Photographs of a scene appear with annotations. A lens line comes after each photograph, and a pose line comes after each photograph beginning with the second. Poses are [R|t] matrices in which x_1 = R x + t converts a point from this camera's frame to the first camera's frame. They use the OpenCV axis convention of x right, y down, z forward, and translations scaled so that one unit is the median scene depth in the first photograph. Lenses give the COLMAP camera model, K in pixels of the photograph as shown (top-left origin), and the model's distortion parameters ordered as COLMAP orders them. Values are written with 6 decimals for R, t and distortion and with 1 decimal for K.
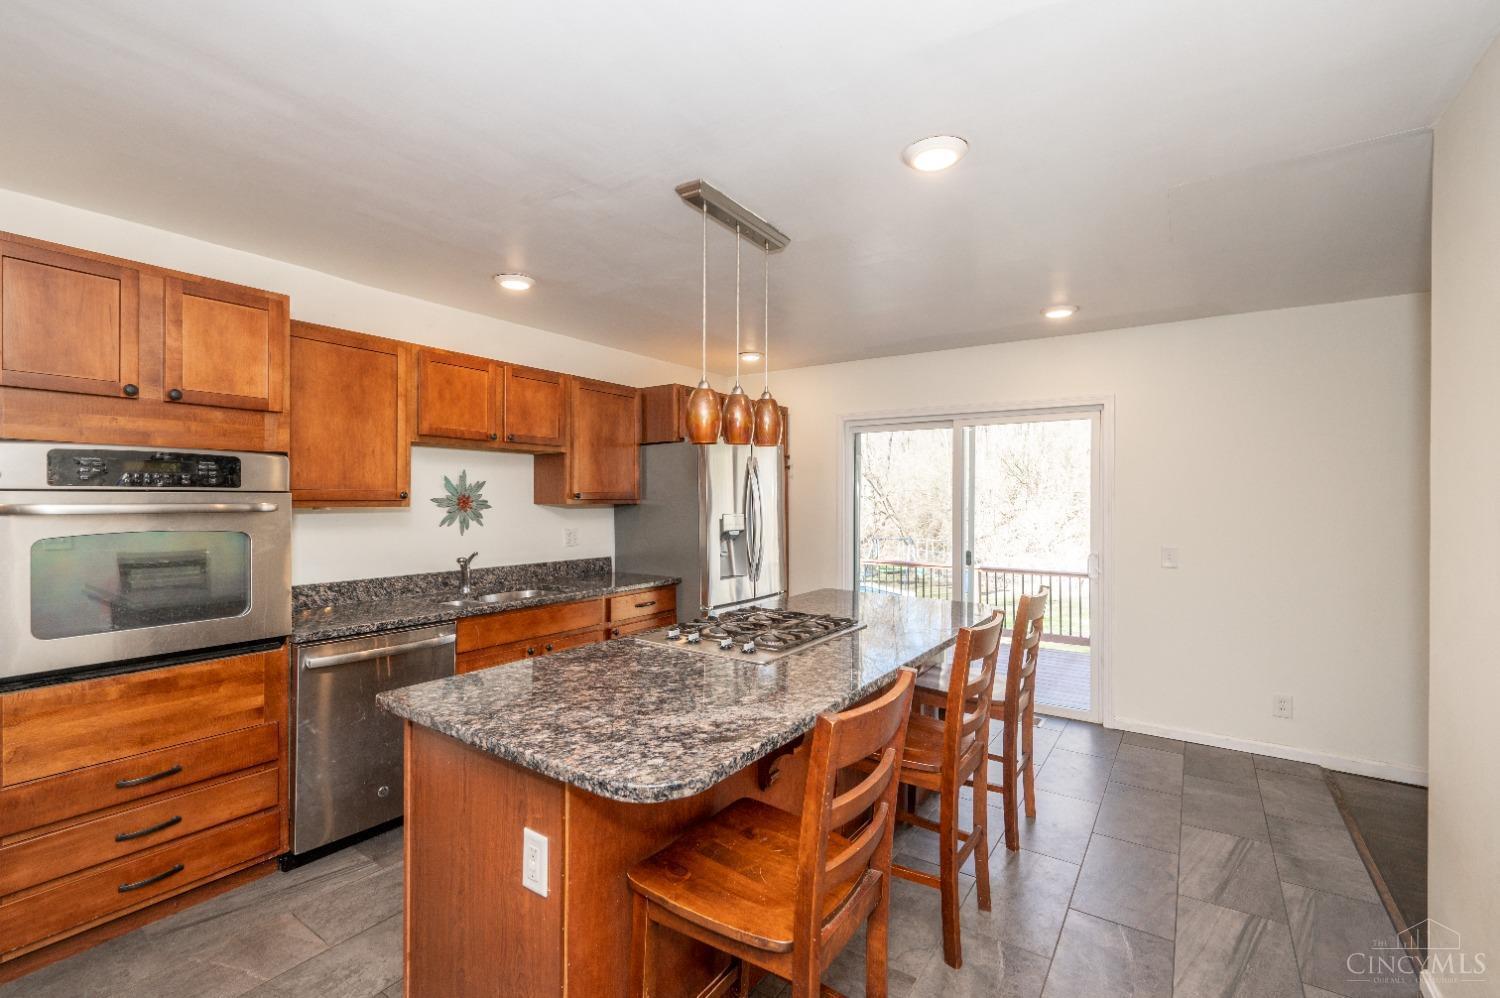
lens RADIAL K [[652.0, 0, 753.9], [0, 652.0, 501.0], [0, 0, 1]] dist [-0.000167, 0.000147]
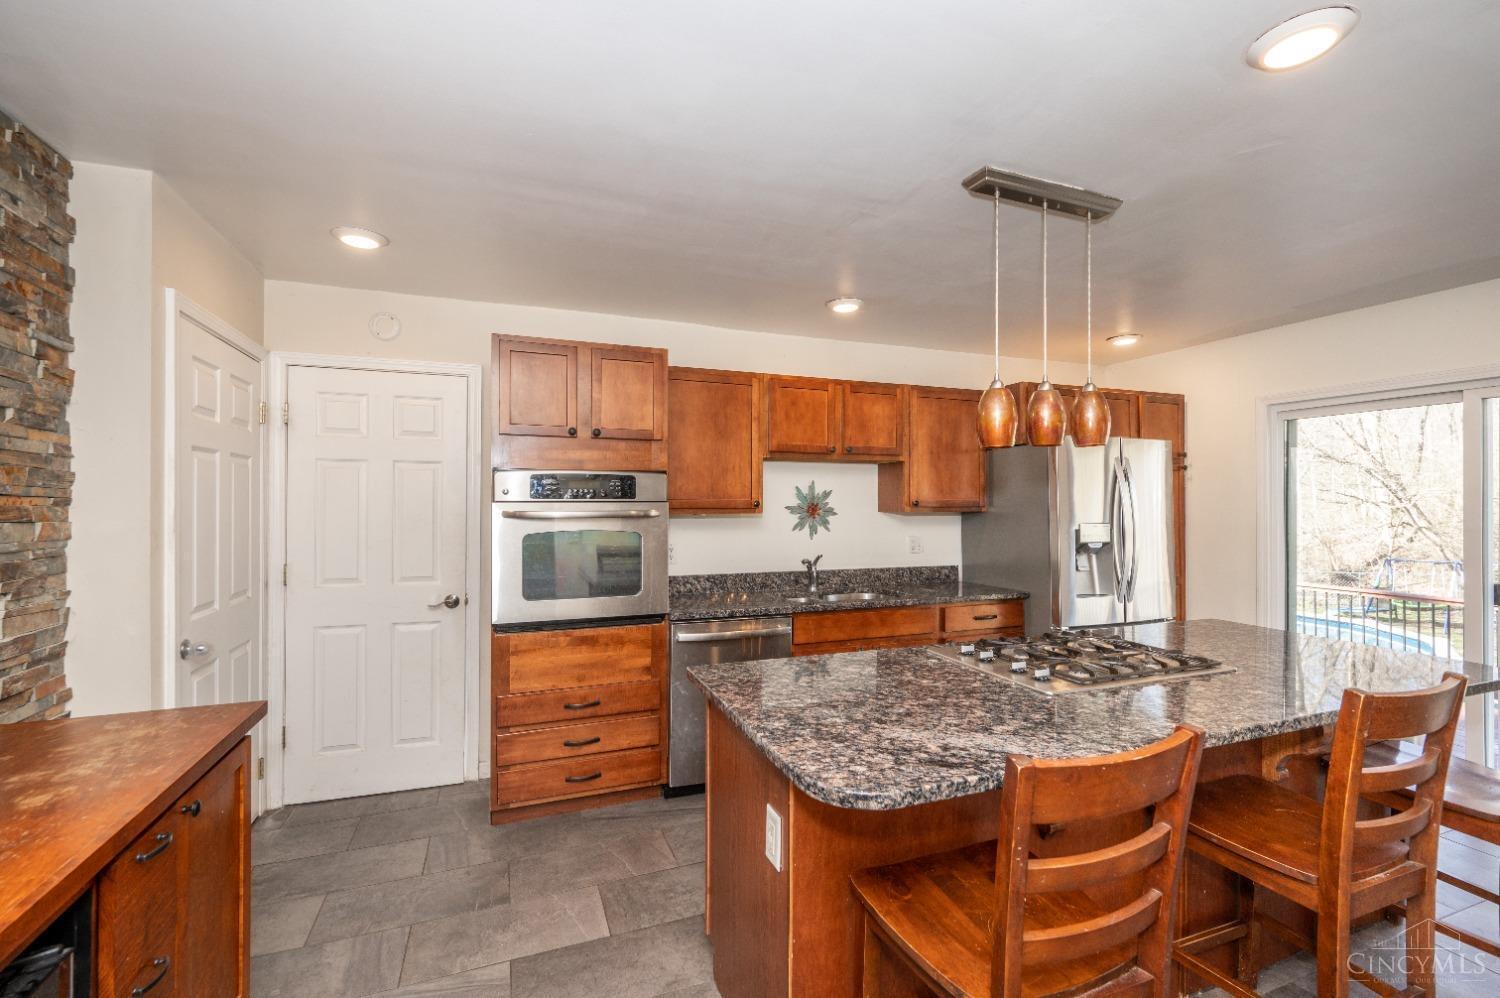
lens RADIAL K [[652.0, 0, 753.9], [0, 652.0, 501.0], [0, 0, 1]] dist [-0.000167, 0.000147]
pose [[0.824455, -0.005197, -0.565904, 0.152763], [-0.000486, 0.999951, -0.009892, -0.002567], [0.565927, 0.008431, 0.824412, 0.038517]]
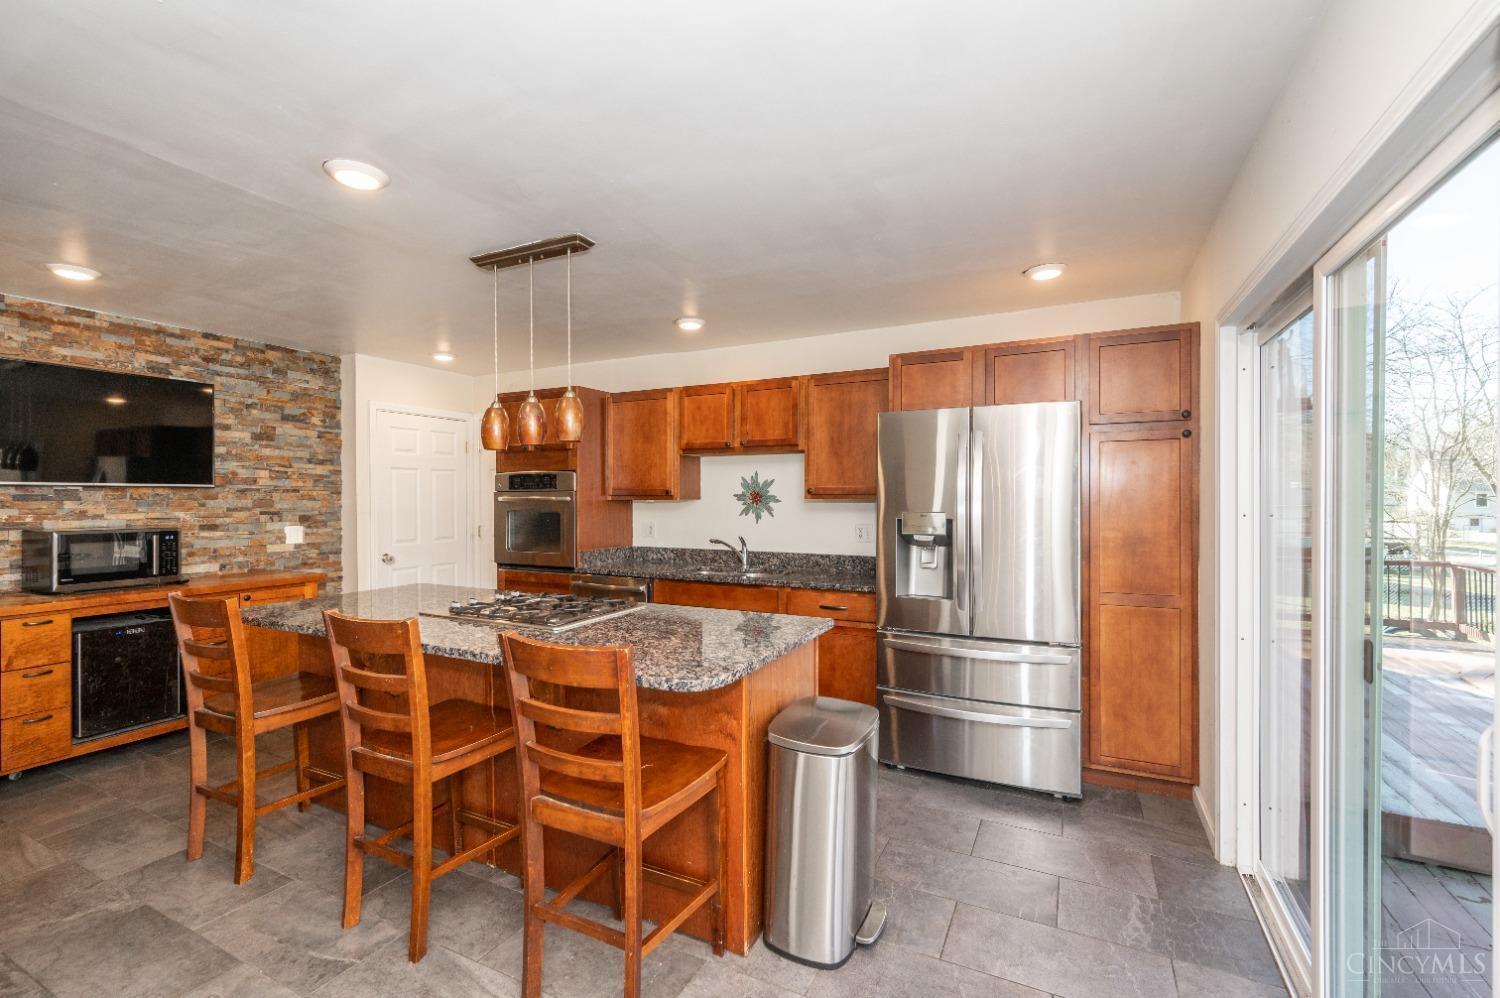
lens RADIAL K [[652.0, 0, 753.9], [0, 652.0, 501.0], [0, 0, 1]] dist [-0.000167, 0.000147]
pose [[0.133027, 0.001900, -0.991111, 1.187566], [-0.002209, 0.999996, 0.001620, 0.010911], [0.991110, 0.001974, 0.133031, 1.241245]]
